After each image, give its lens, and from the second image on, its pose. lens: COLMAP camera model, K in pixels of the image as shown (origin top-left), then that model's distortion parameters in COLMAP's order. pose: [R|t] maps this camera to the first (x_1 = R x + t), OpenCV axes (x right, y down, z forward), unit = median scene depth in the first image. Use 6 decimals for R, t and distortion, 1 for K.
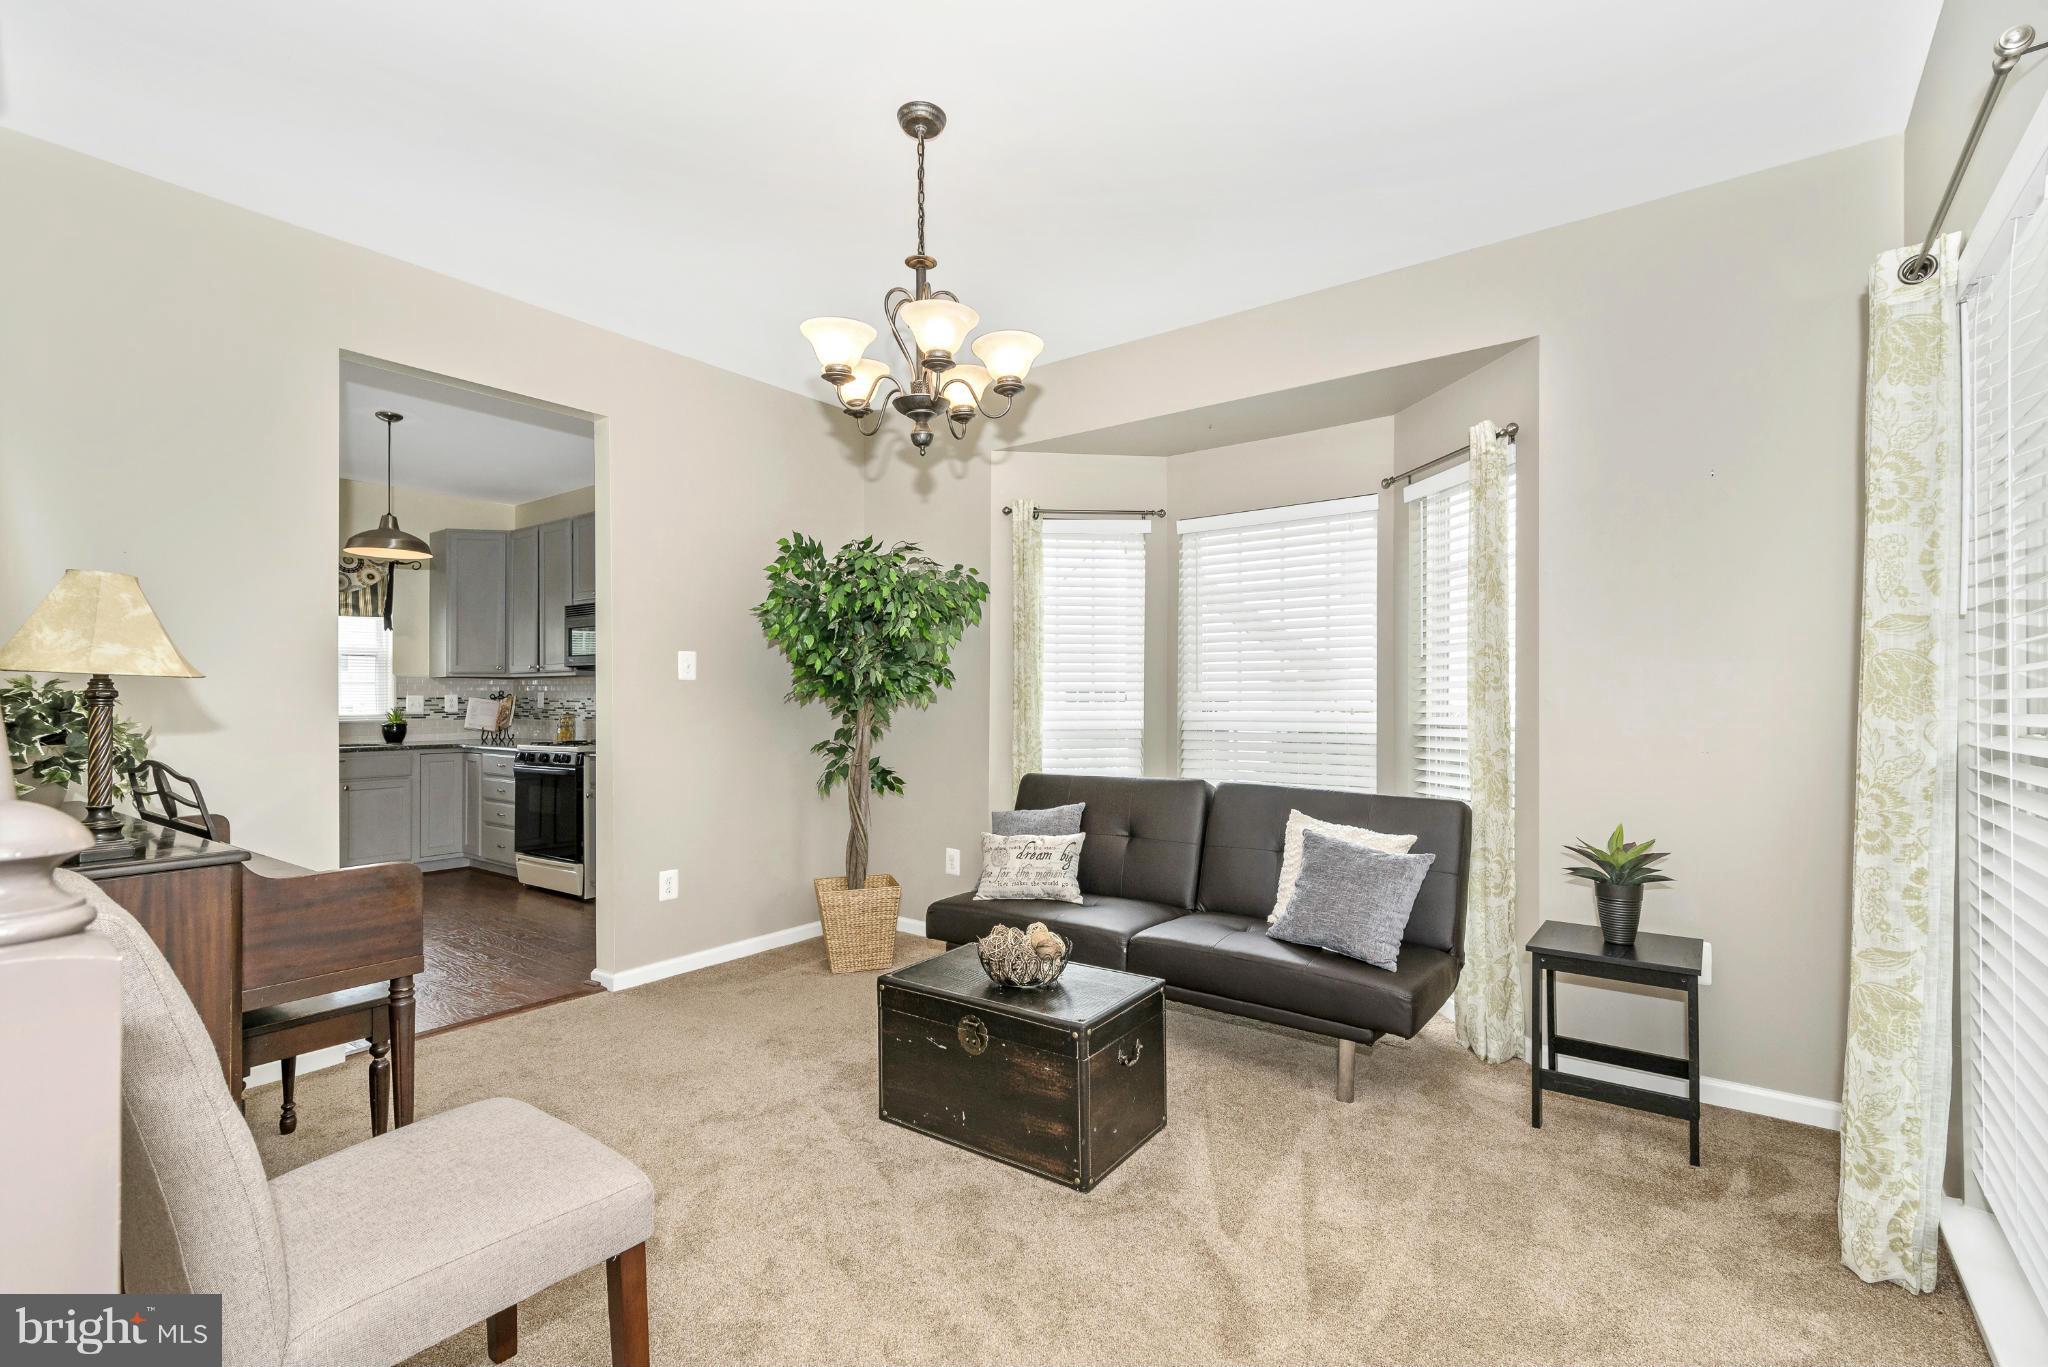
lens RADIAL K [[951.3, 0, 1022.4], [0, 951.3, 694.9], [0, 0, 1]] dist [0.001908, -0.000149]
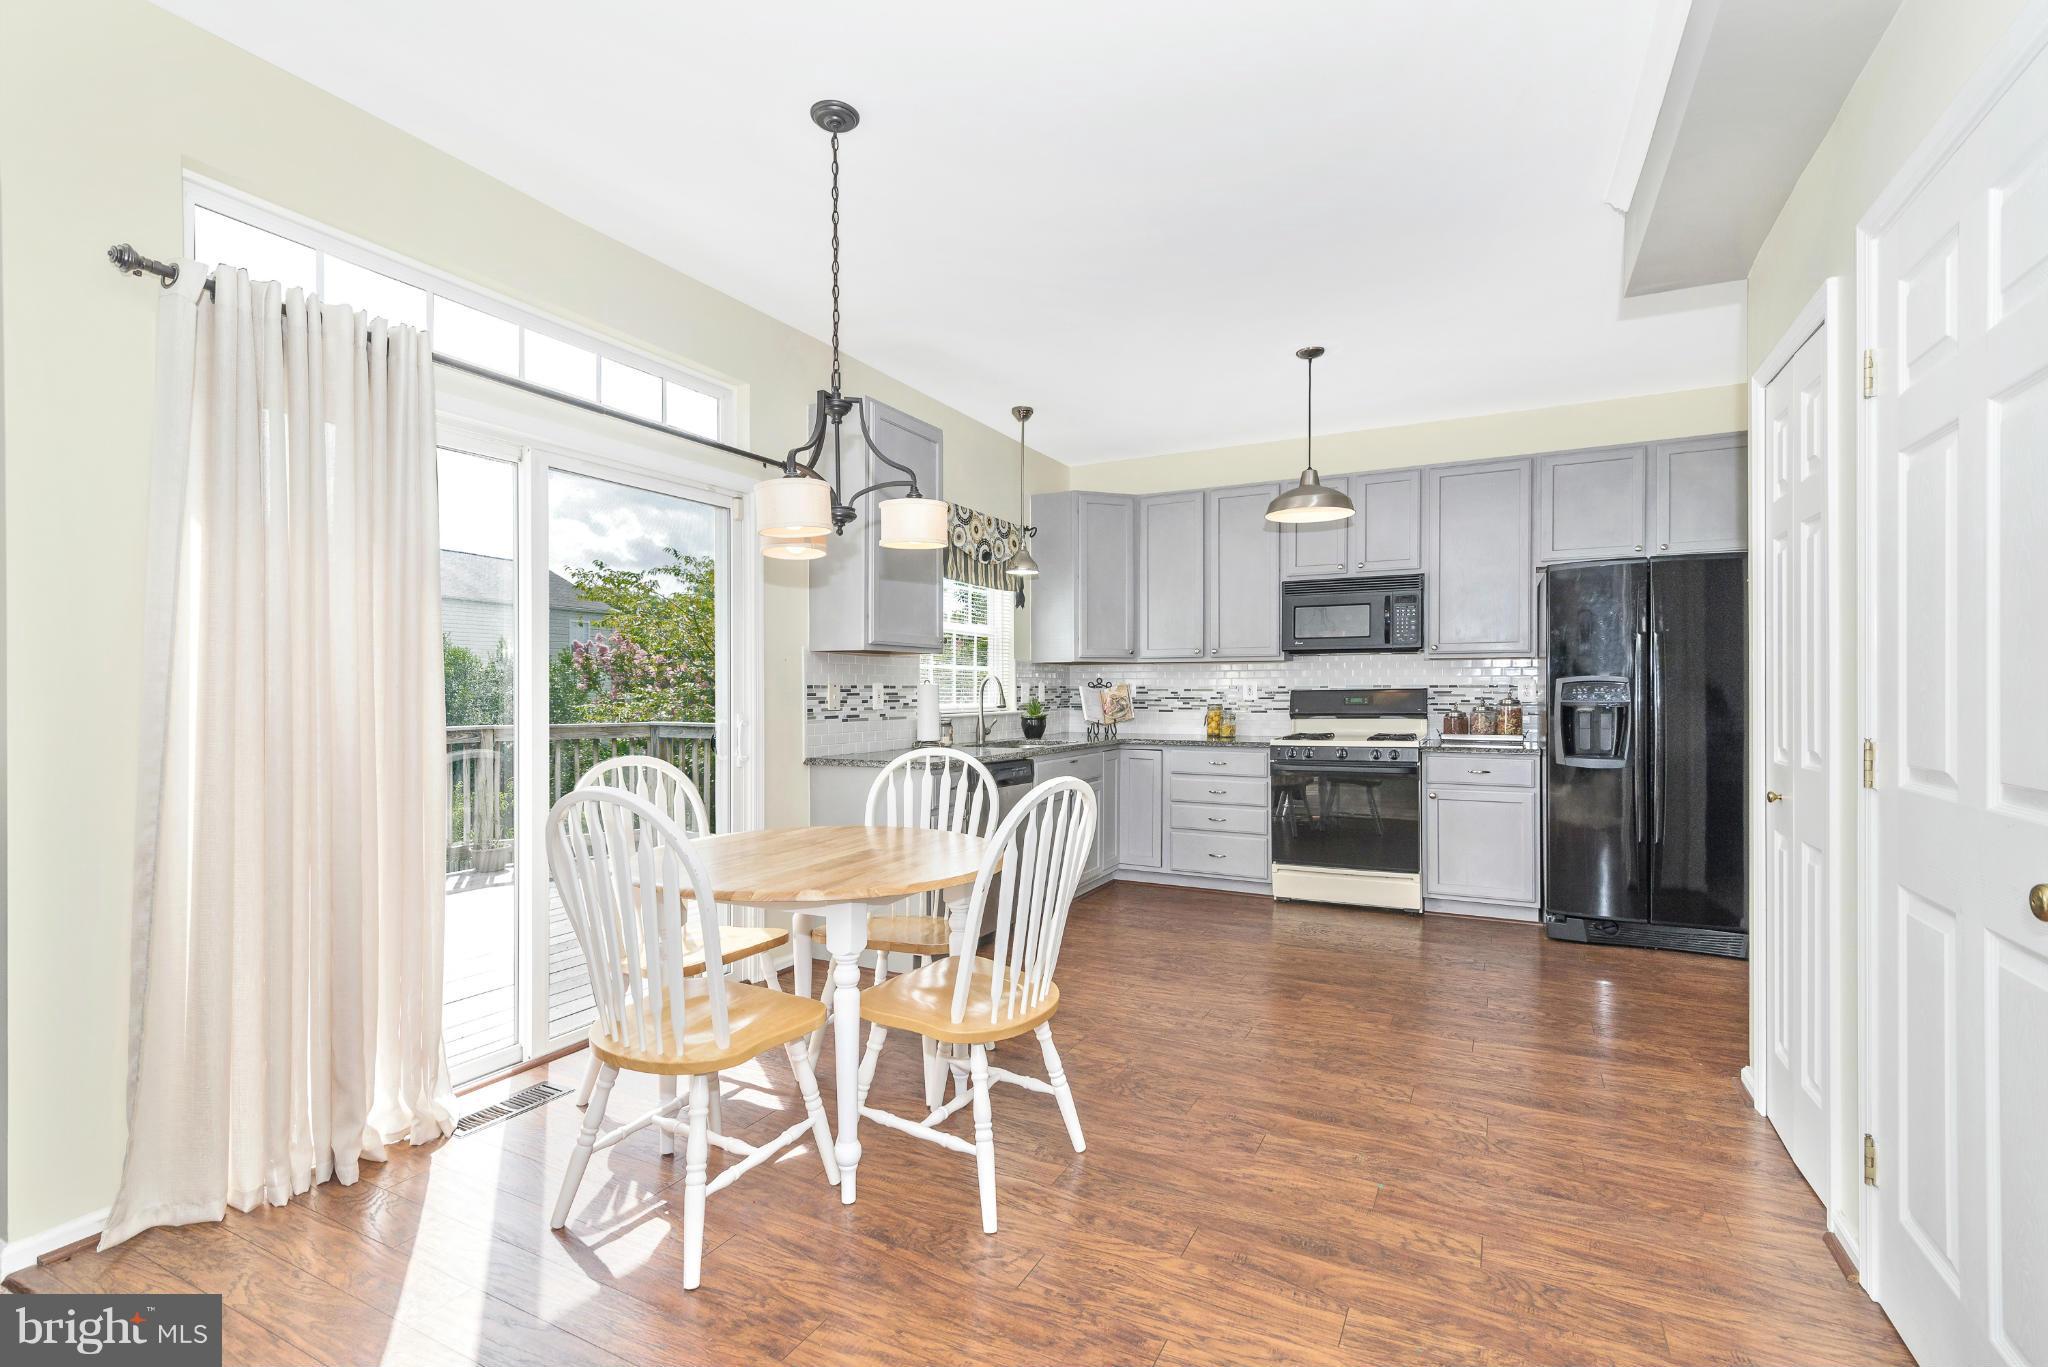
lens RADIAL K [[922.4, 0, 1013.8], [0, 922.4, 688.8], [0, 0, 1]] dist [-0.000857, -0.000014]
pose [[0.987887, 0.001479, 0.155167, -0.807626], [-0.001291, 0.999998, -0.001316, 0.006874], [-0.155169, 0.001099, 0.987887, 0.181890]]
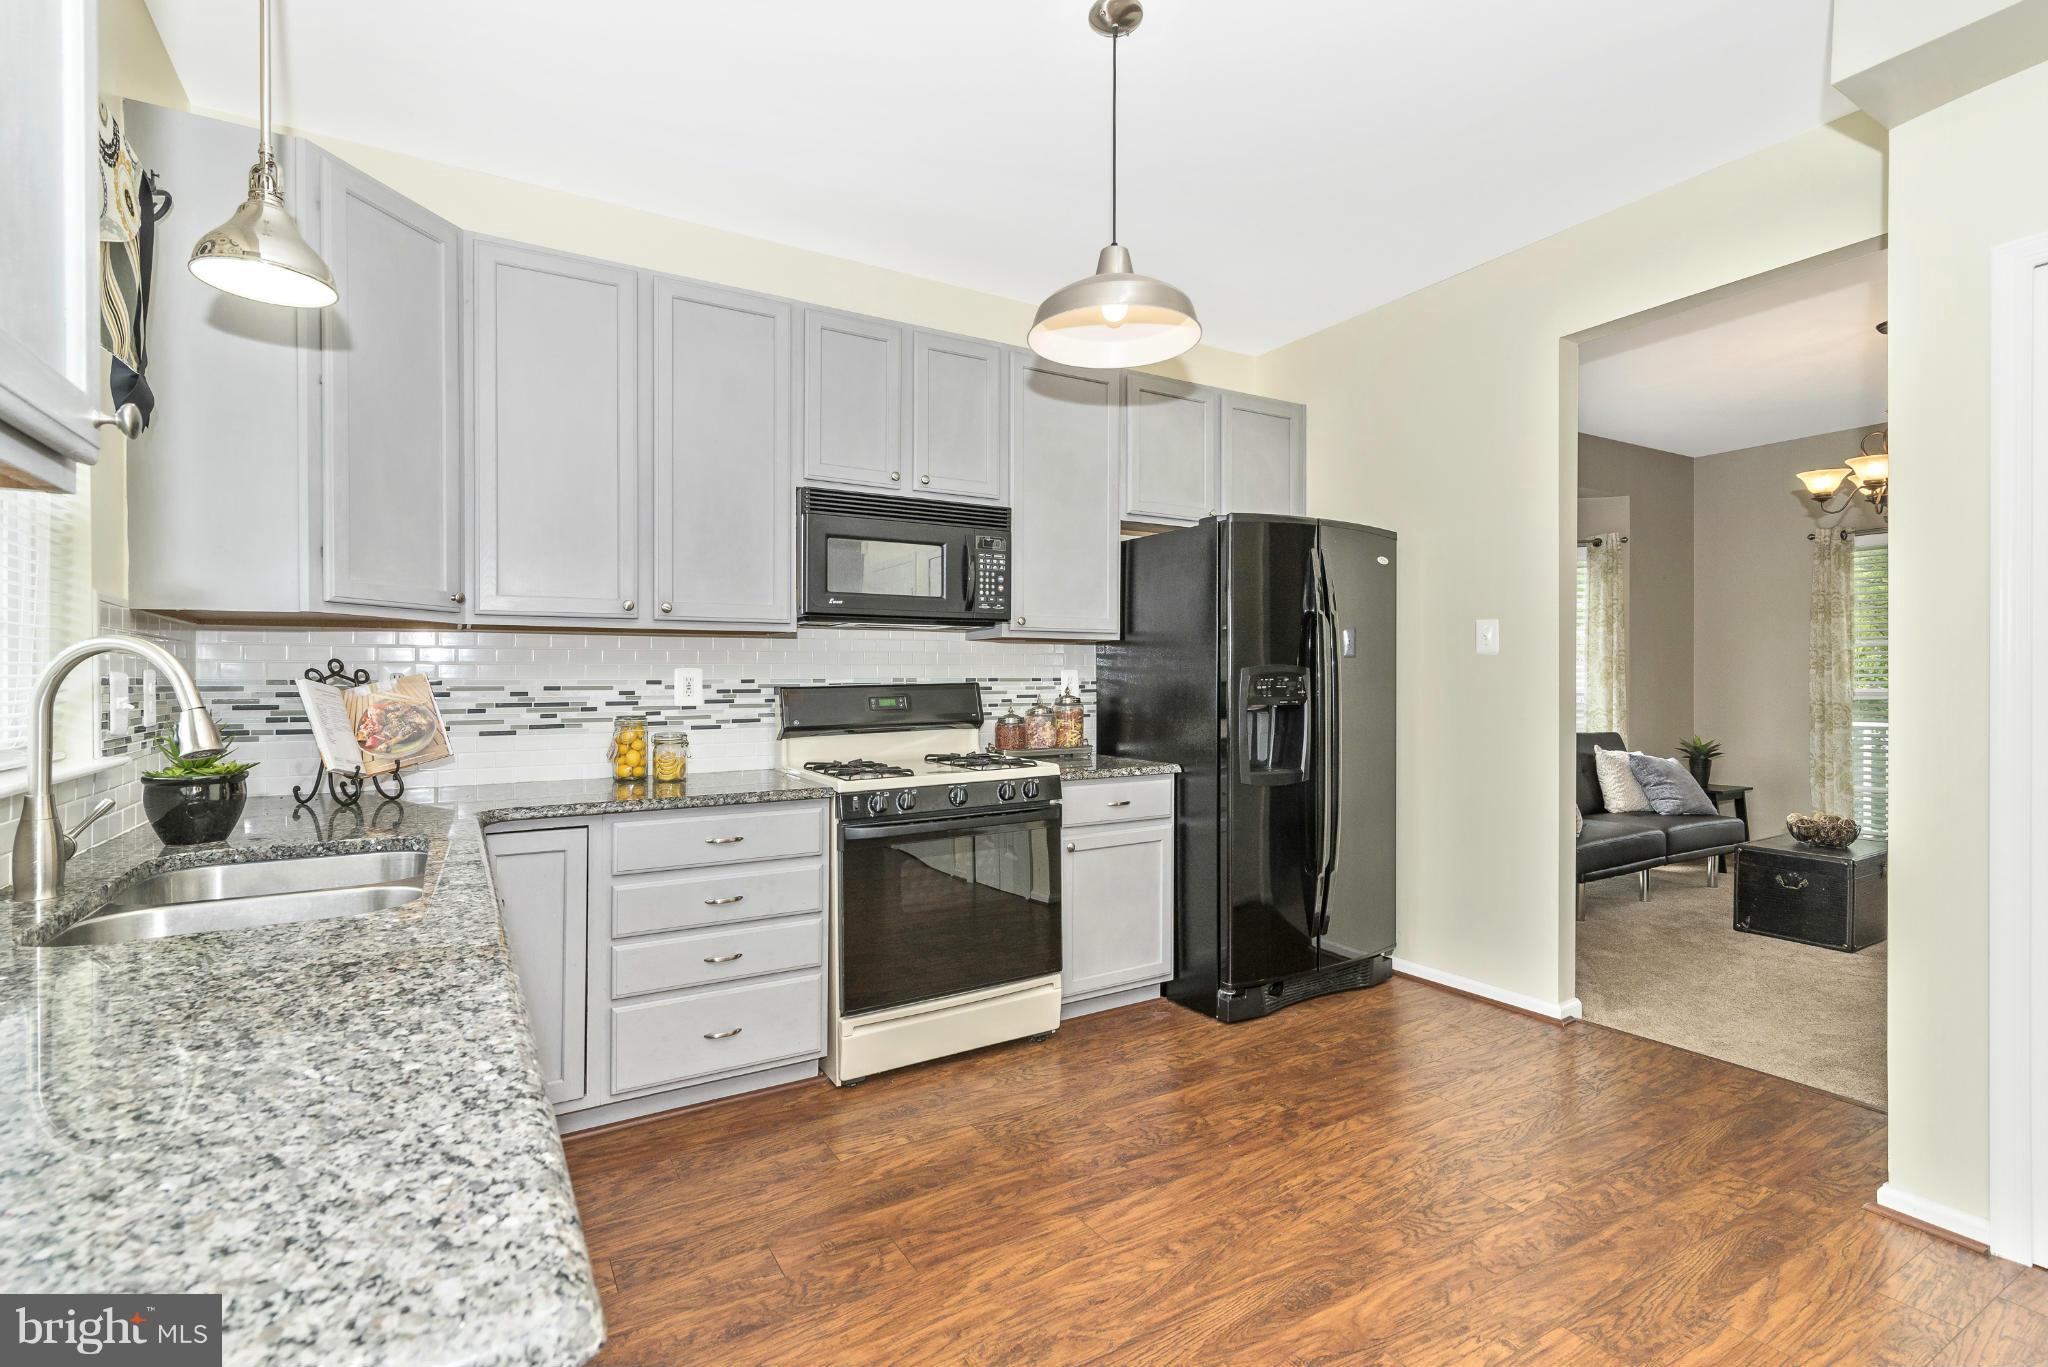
lens RADIAL K [[926.4, 0, 1019.6], [0, 926.4, 688.3], [0, 0, 1]] dist [0.002464, 0.000040]
pose [[0.377565, -0.005519, 0.925967, -0.817508], [0.003768, 0.999983, 0.004423, 0.005864], [-0.925975, 0.001819, 0.377579, 0.679993]]
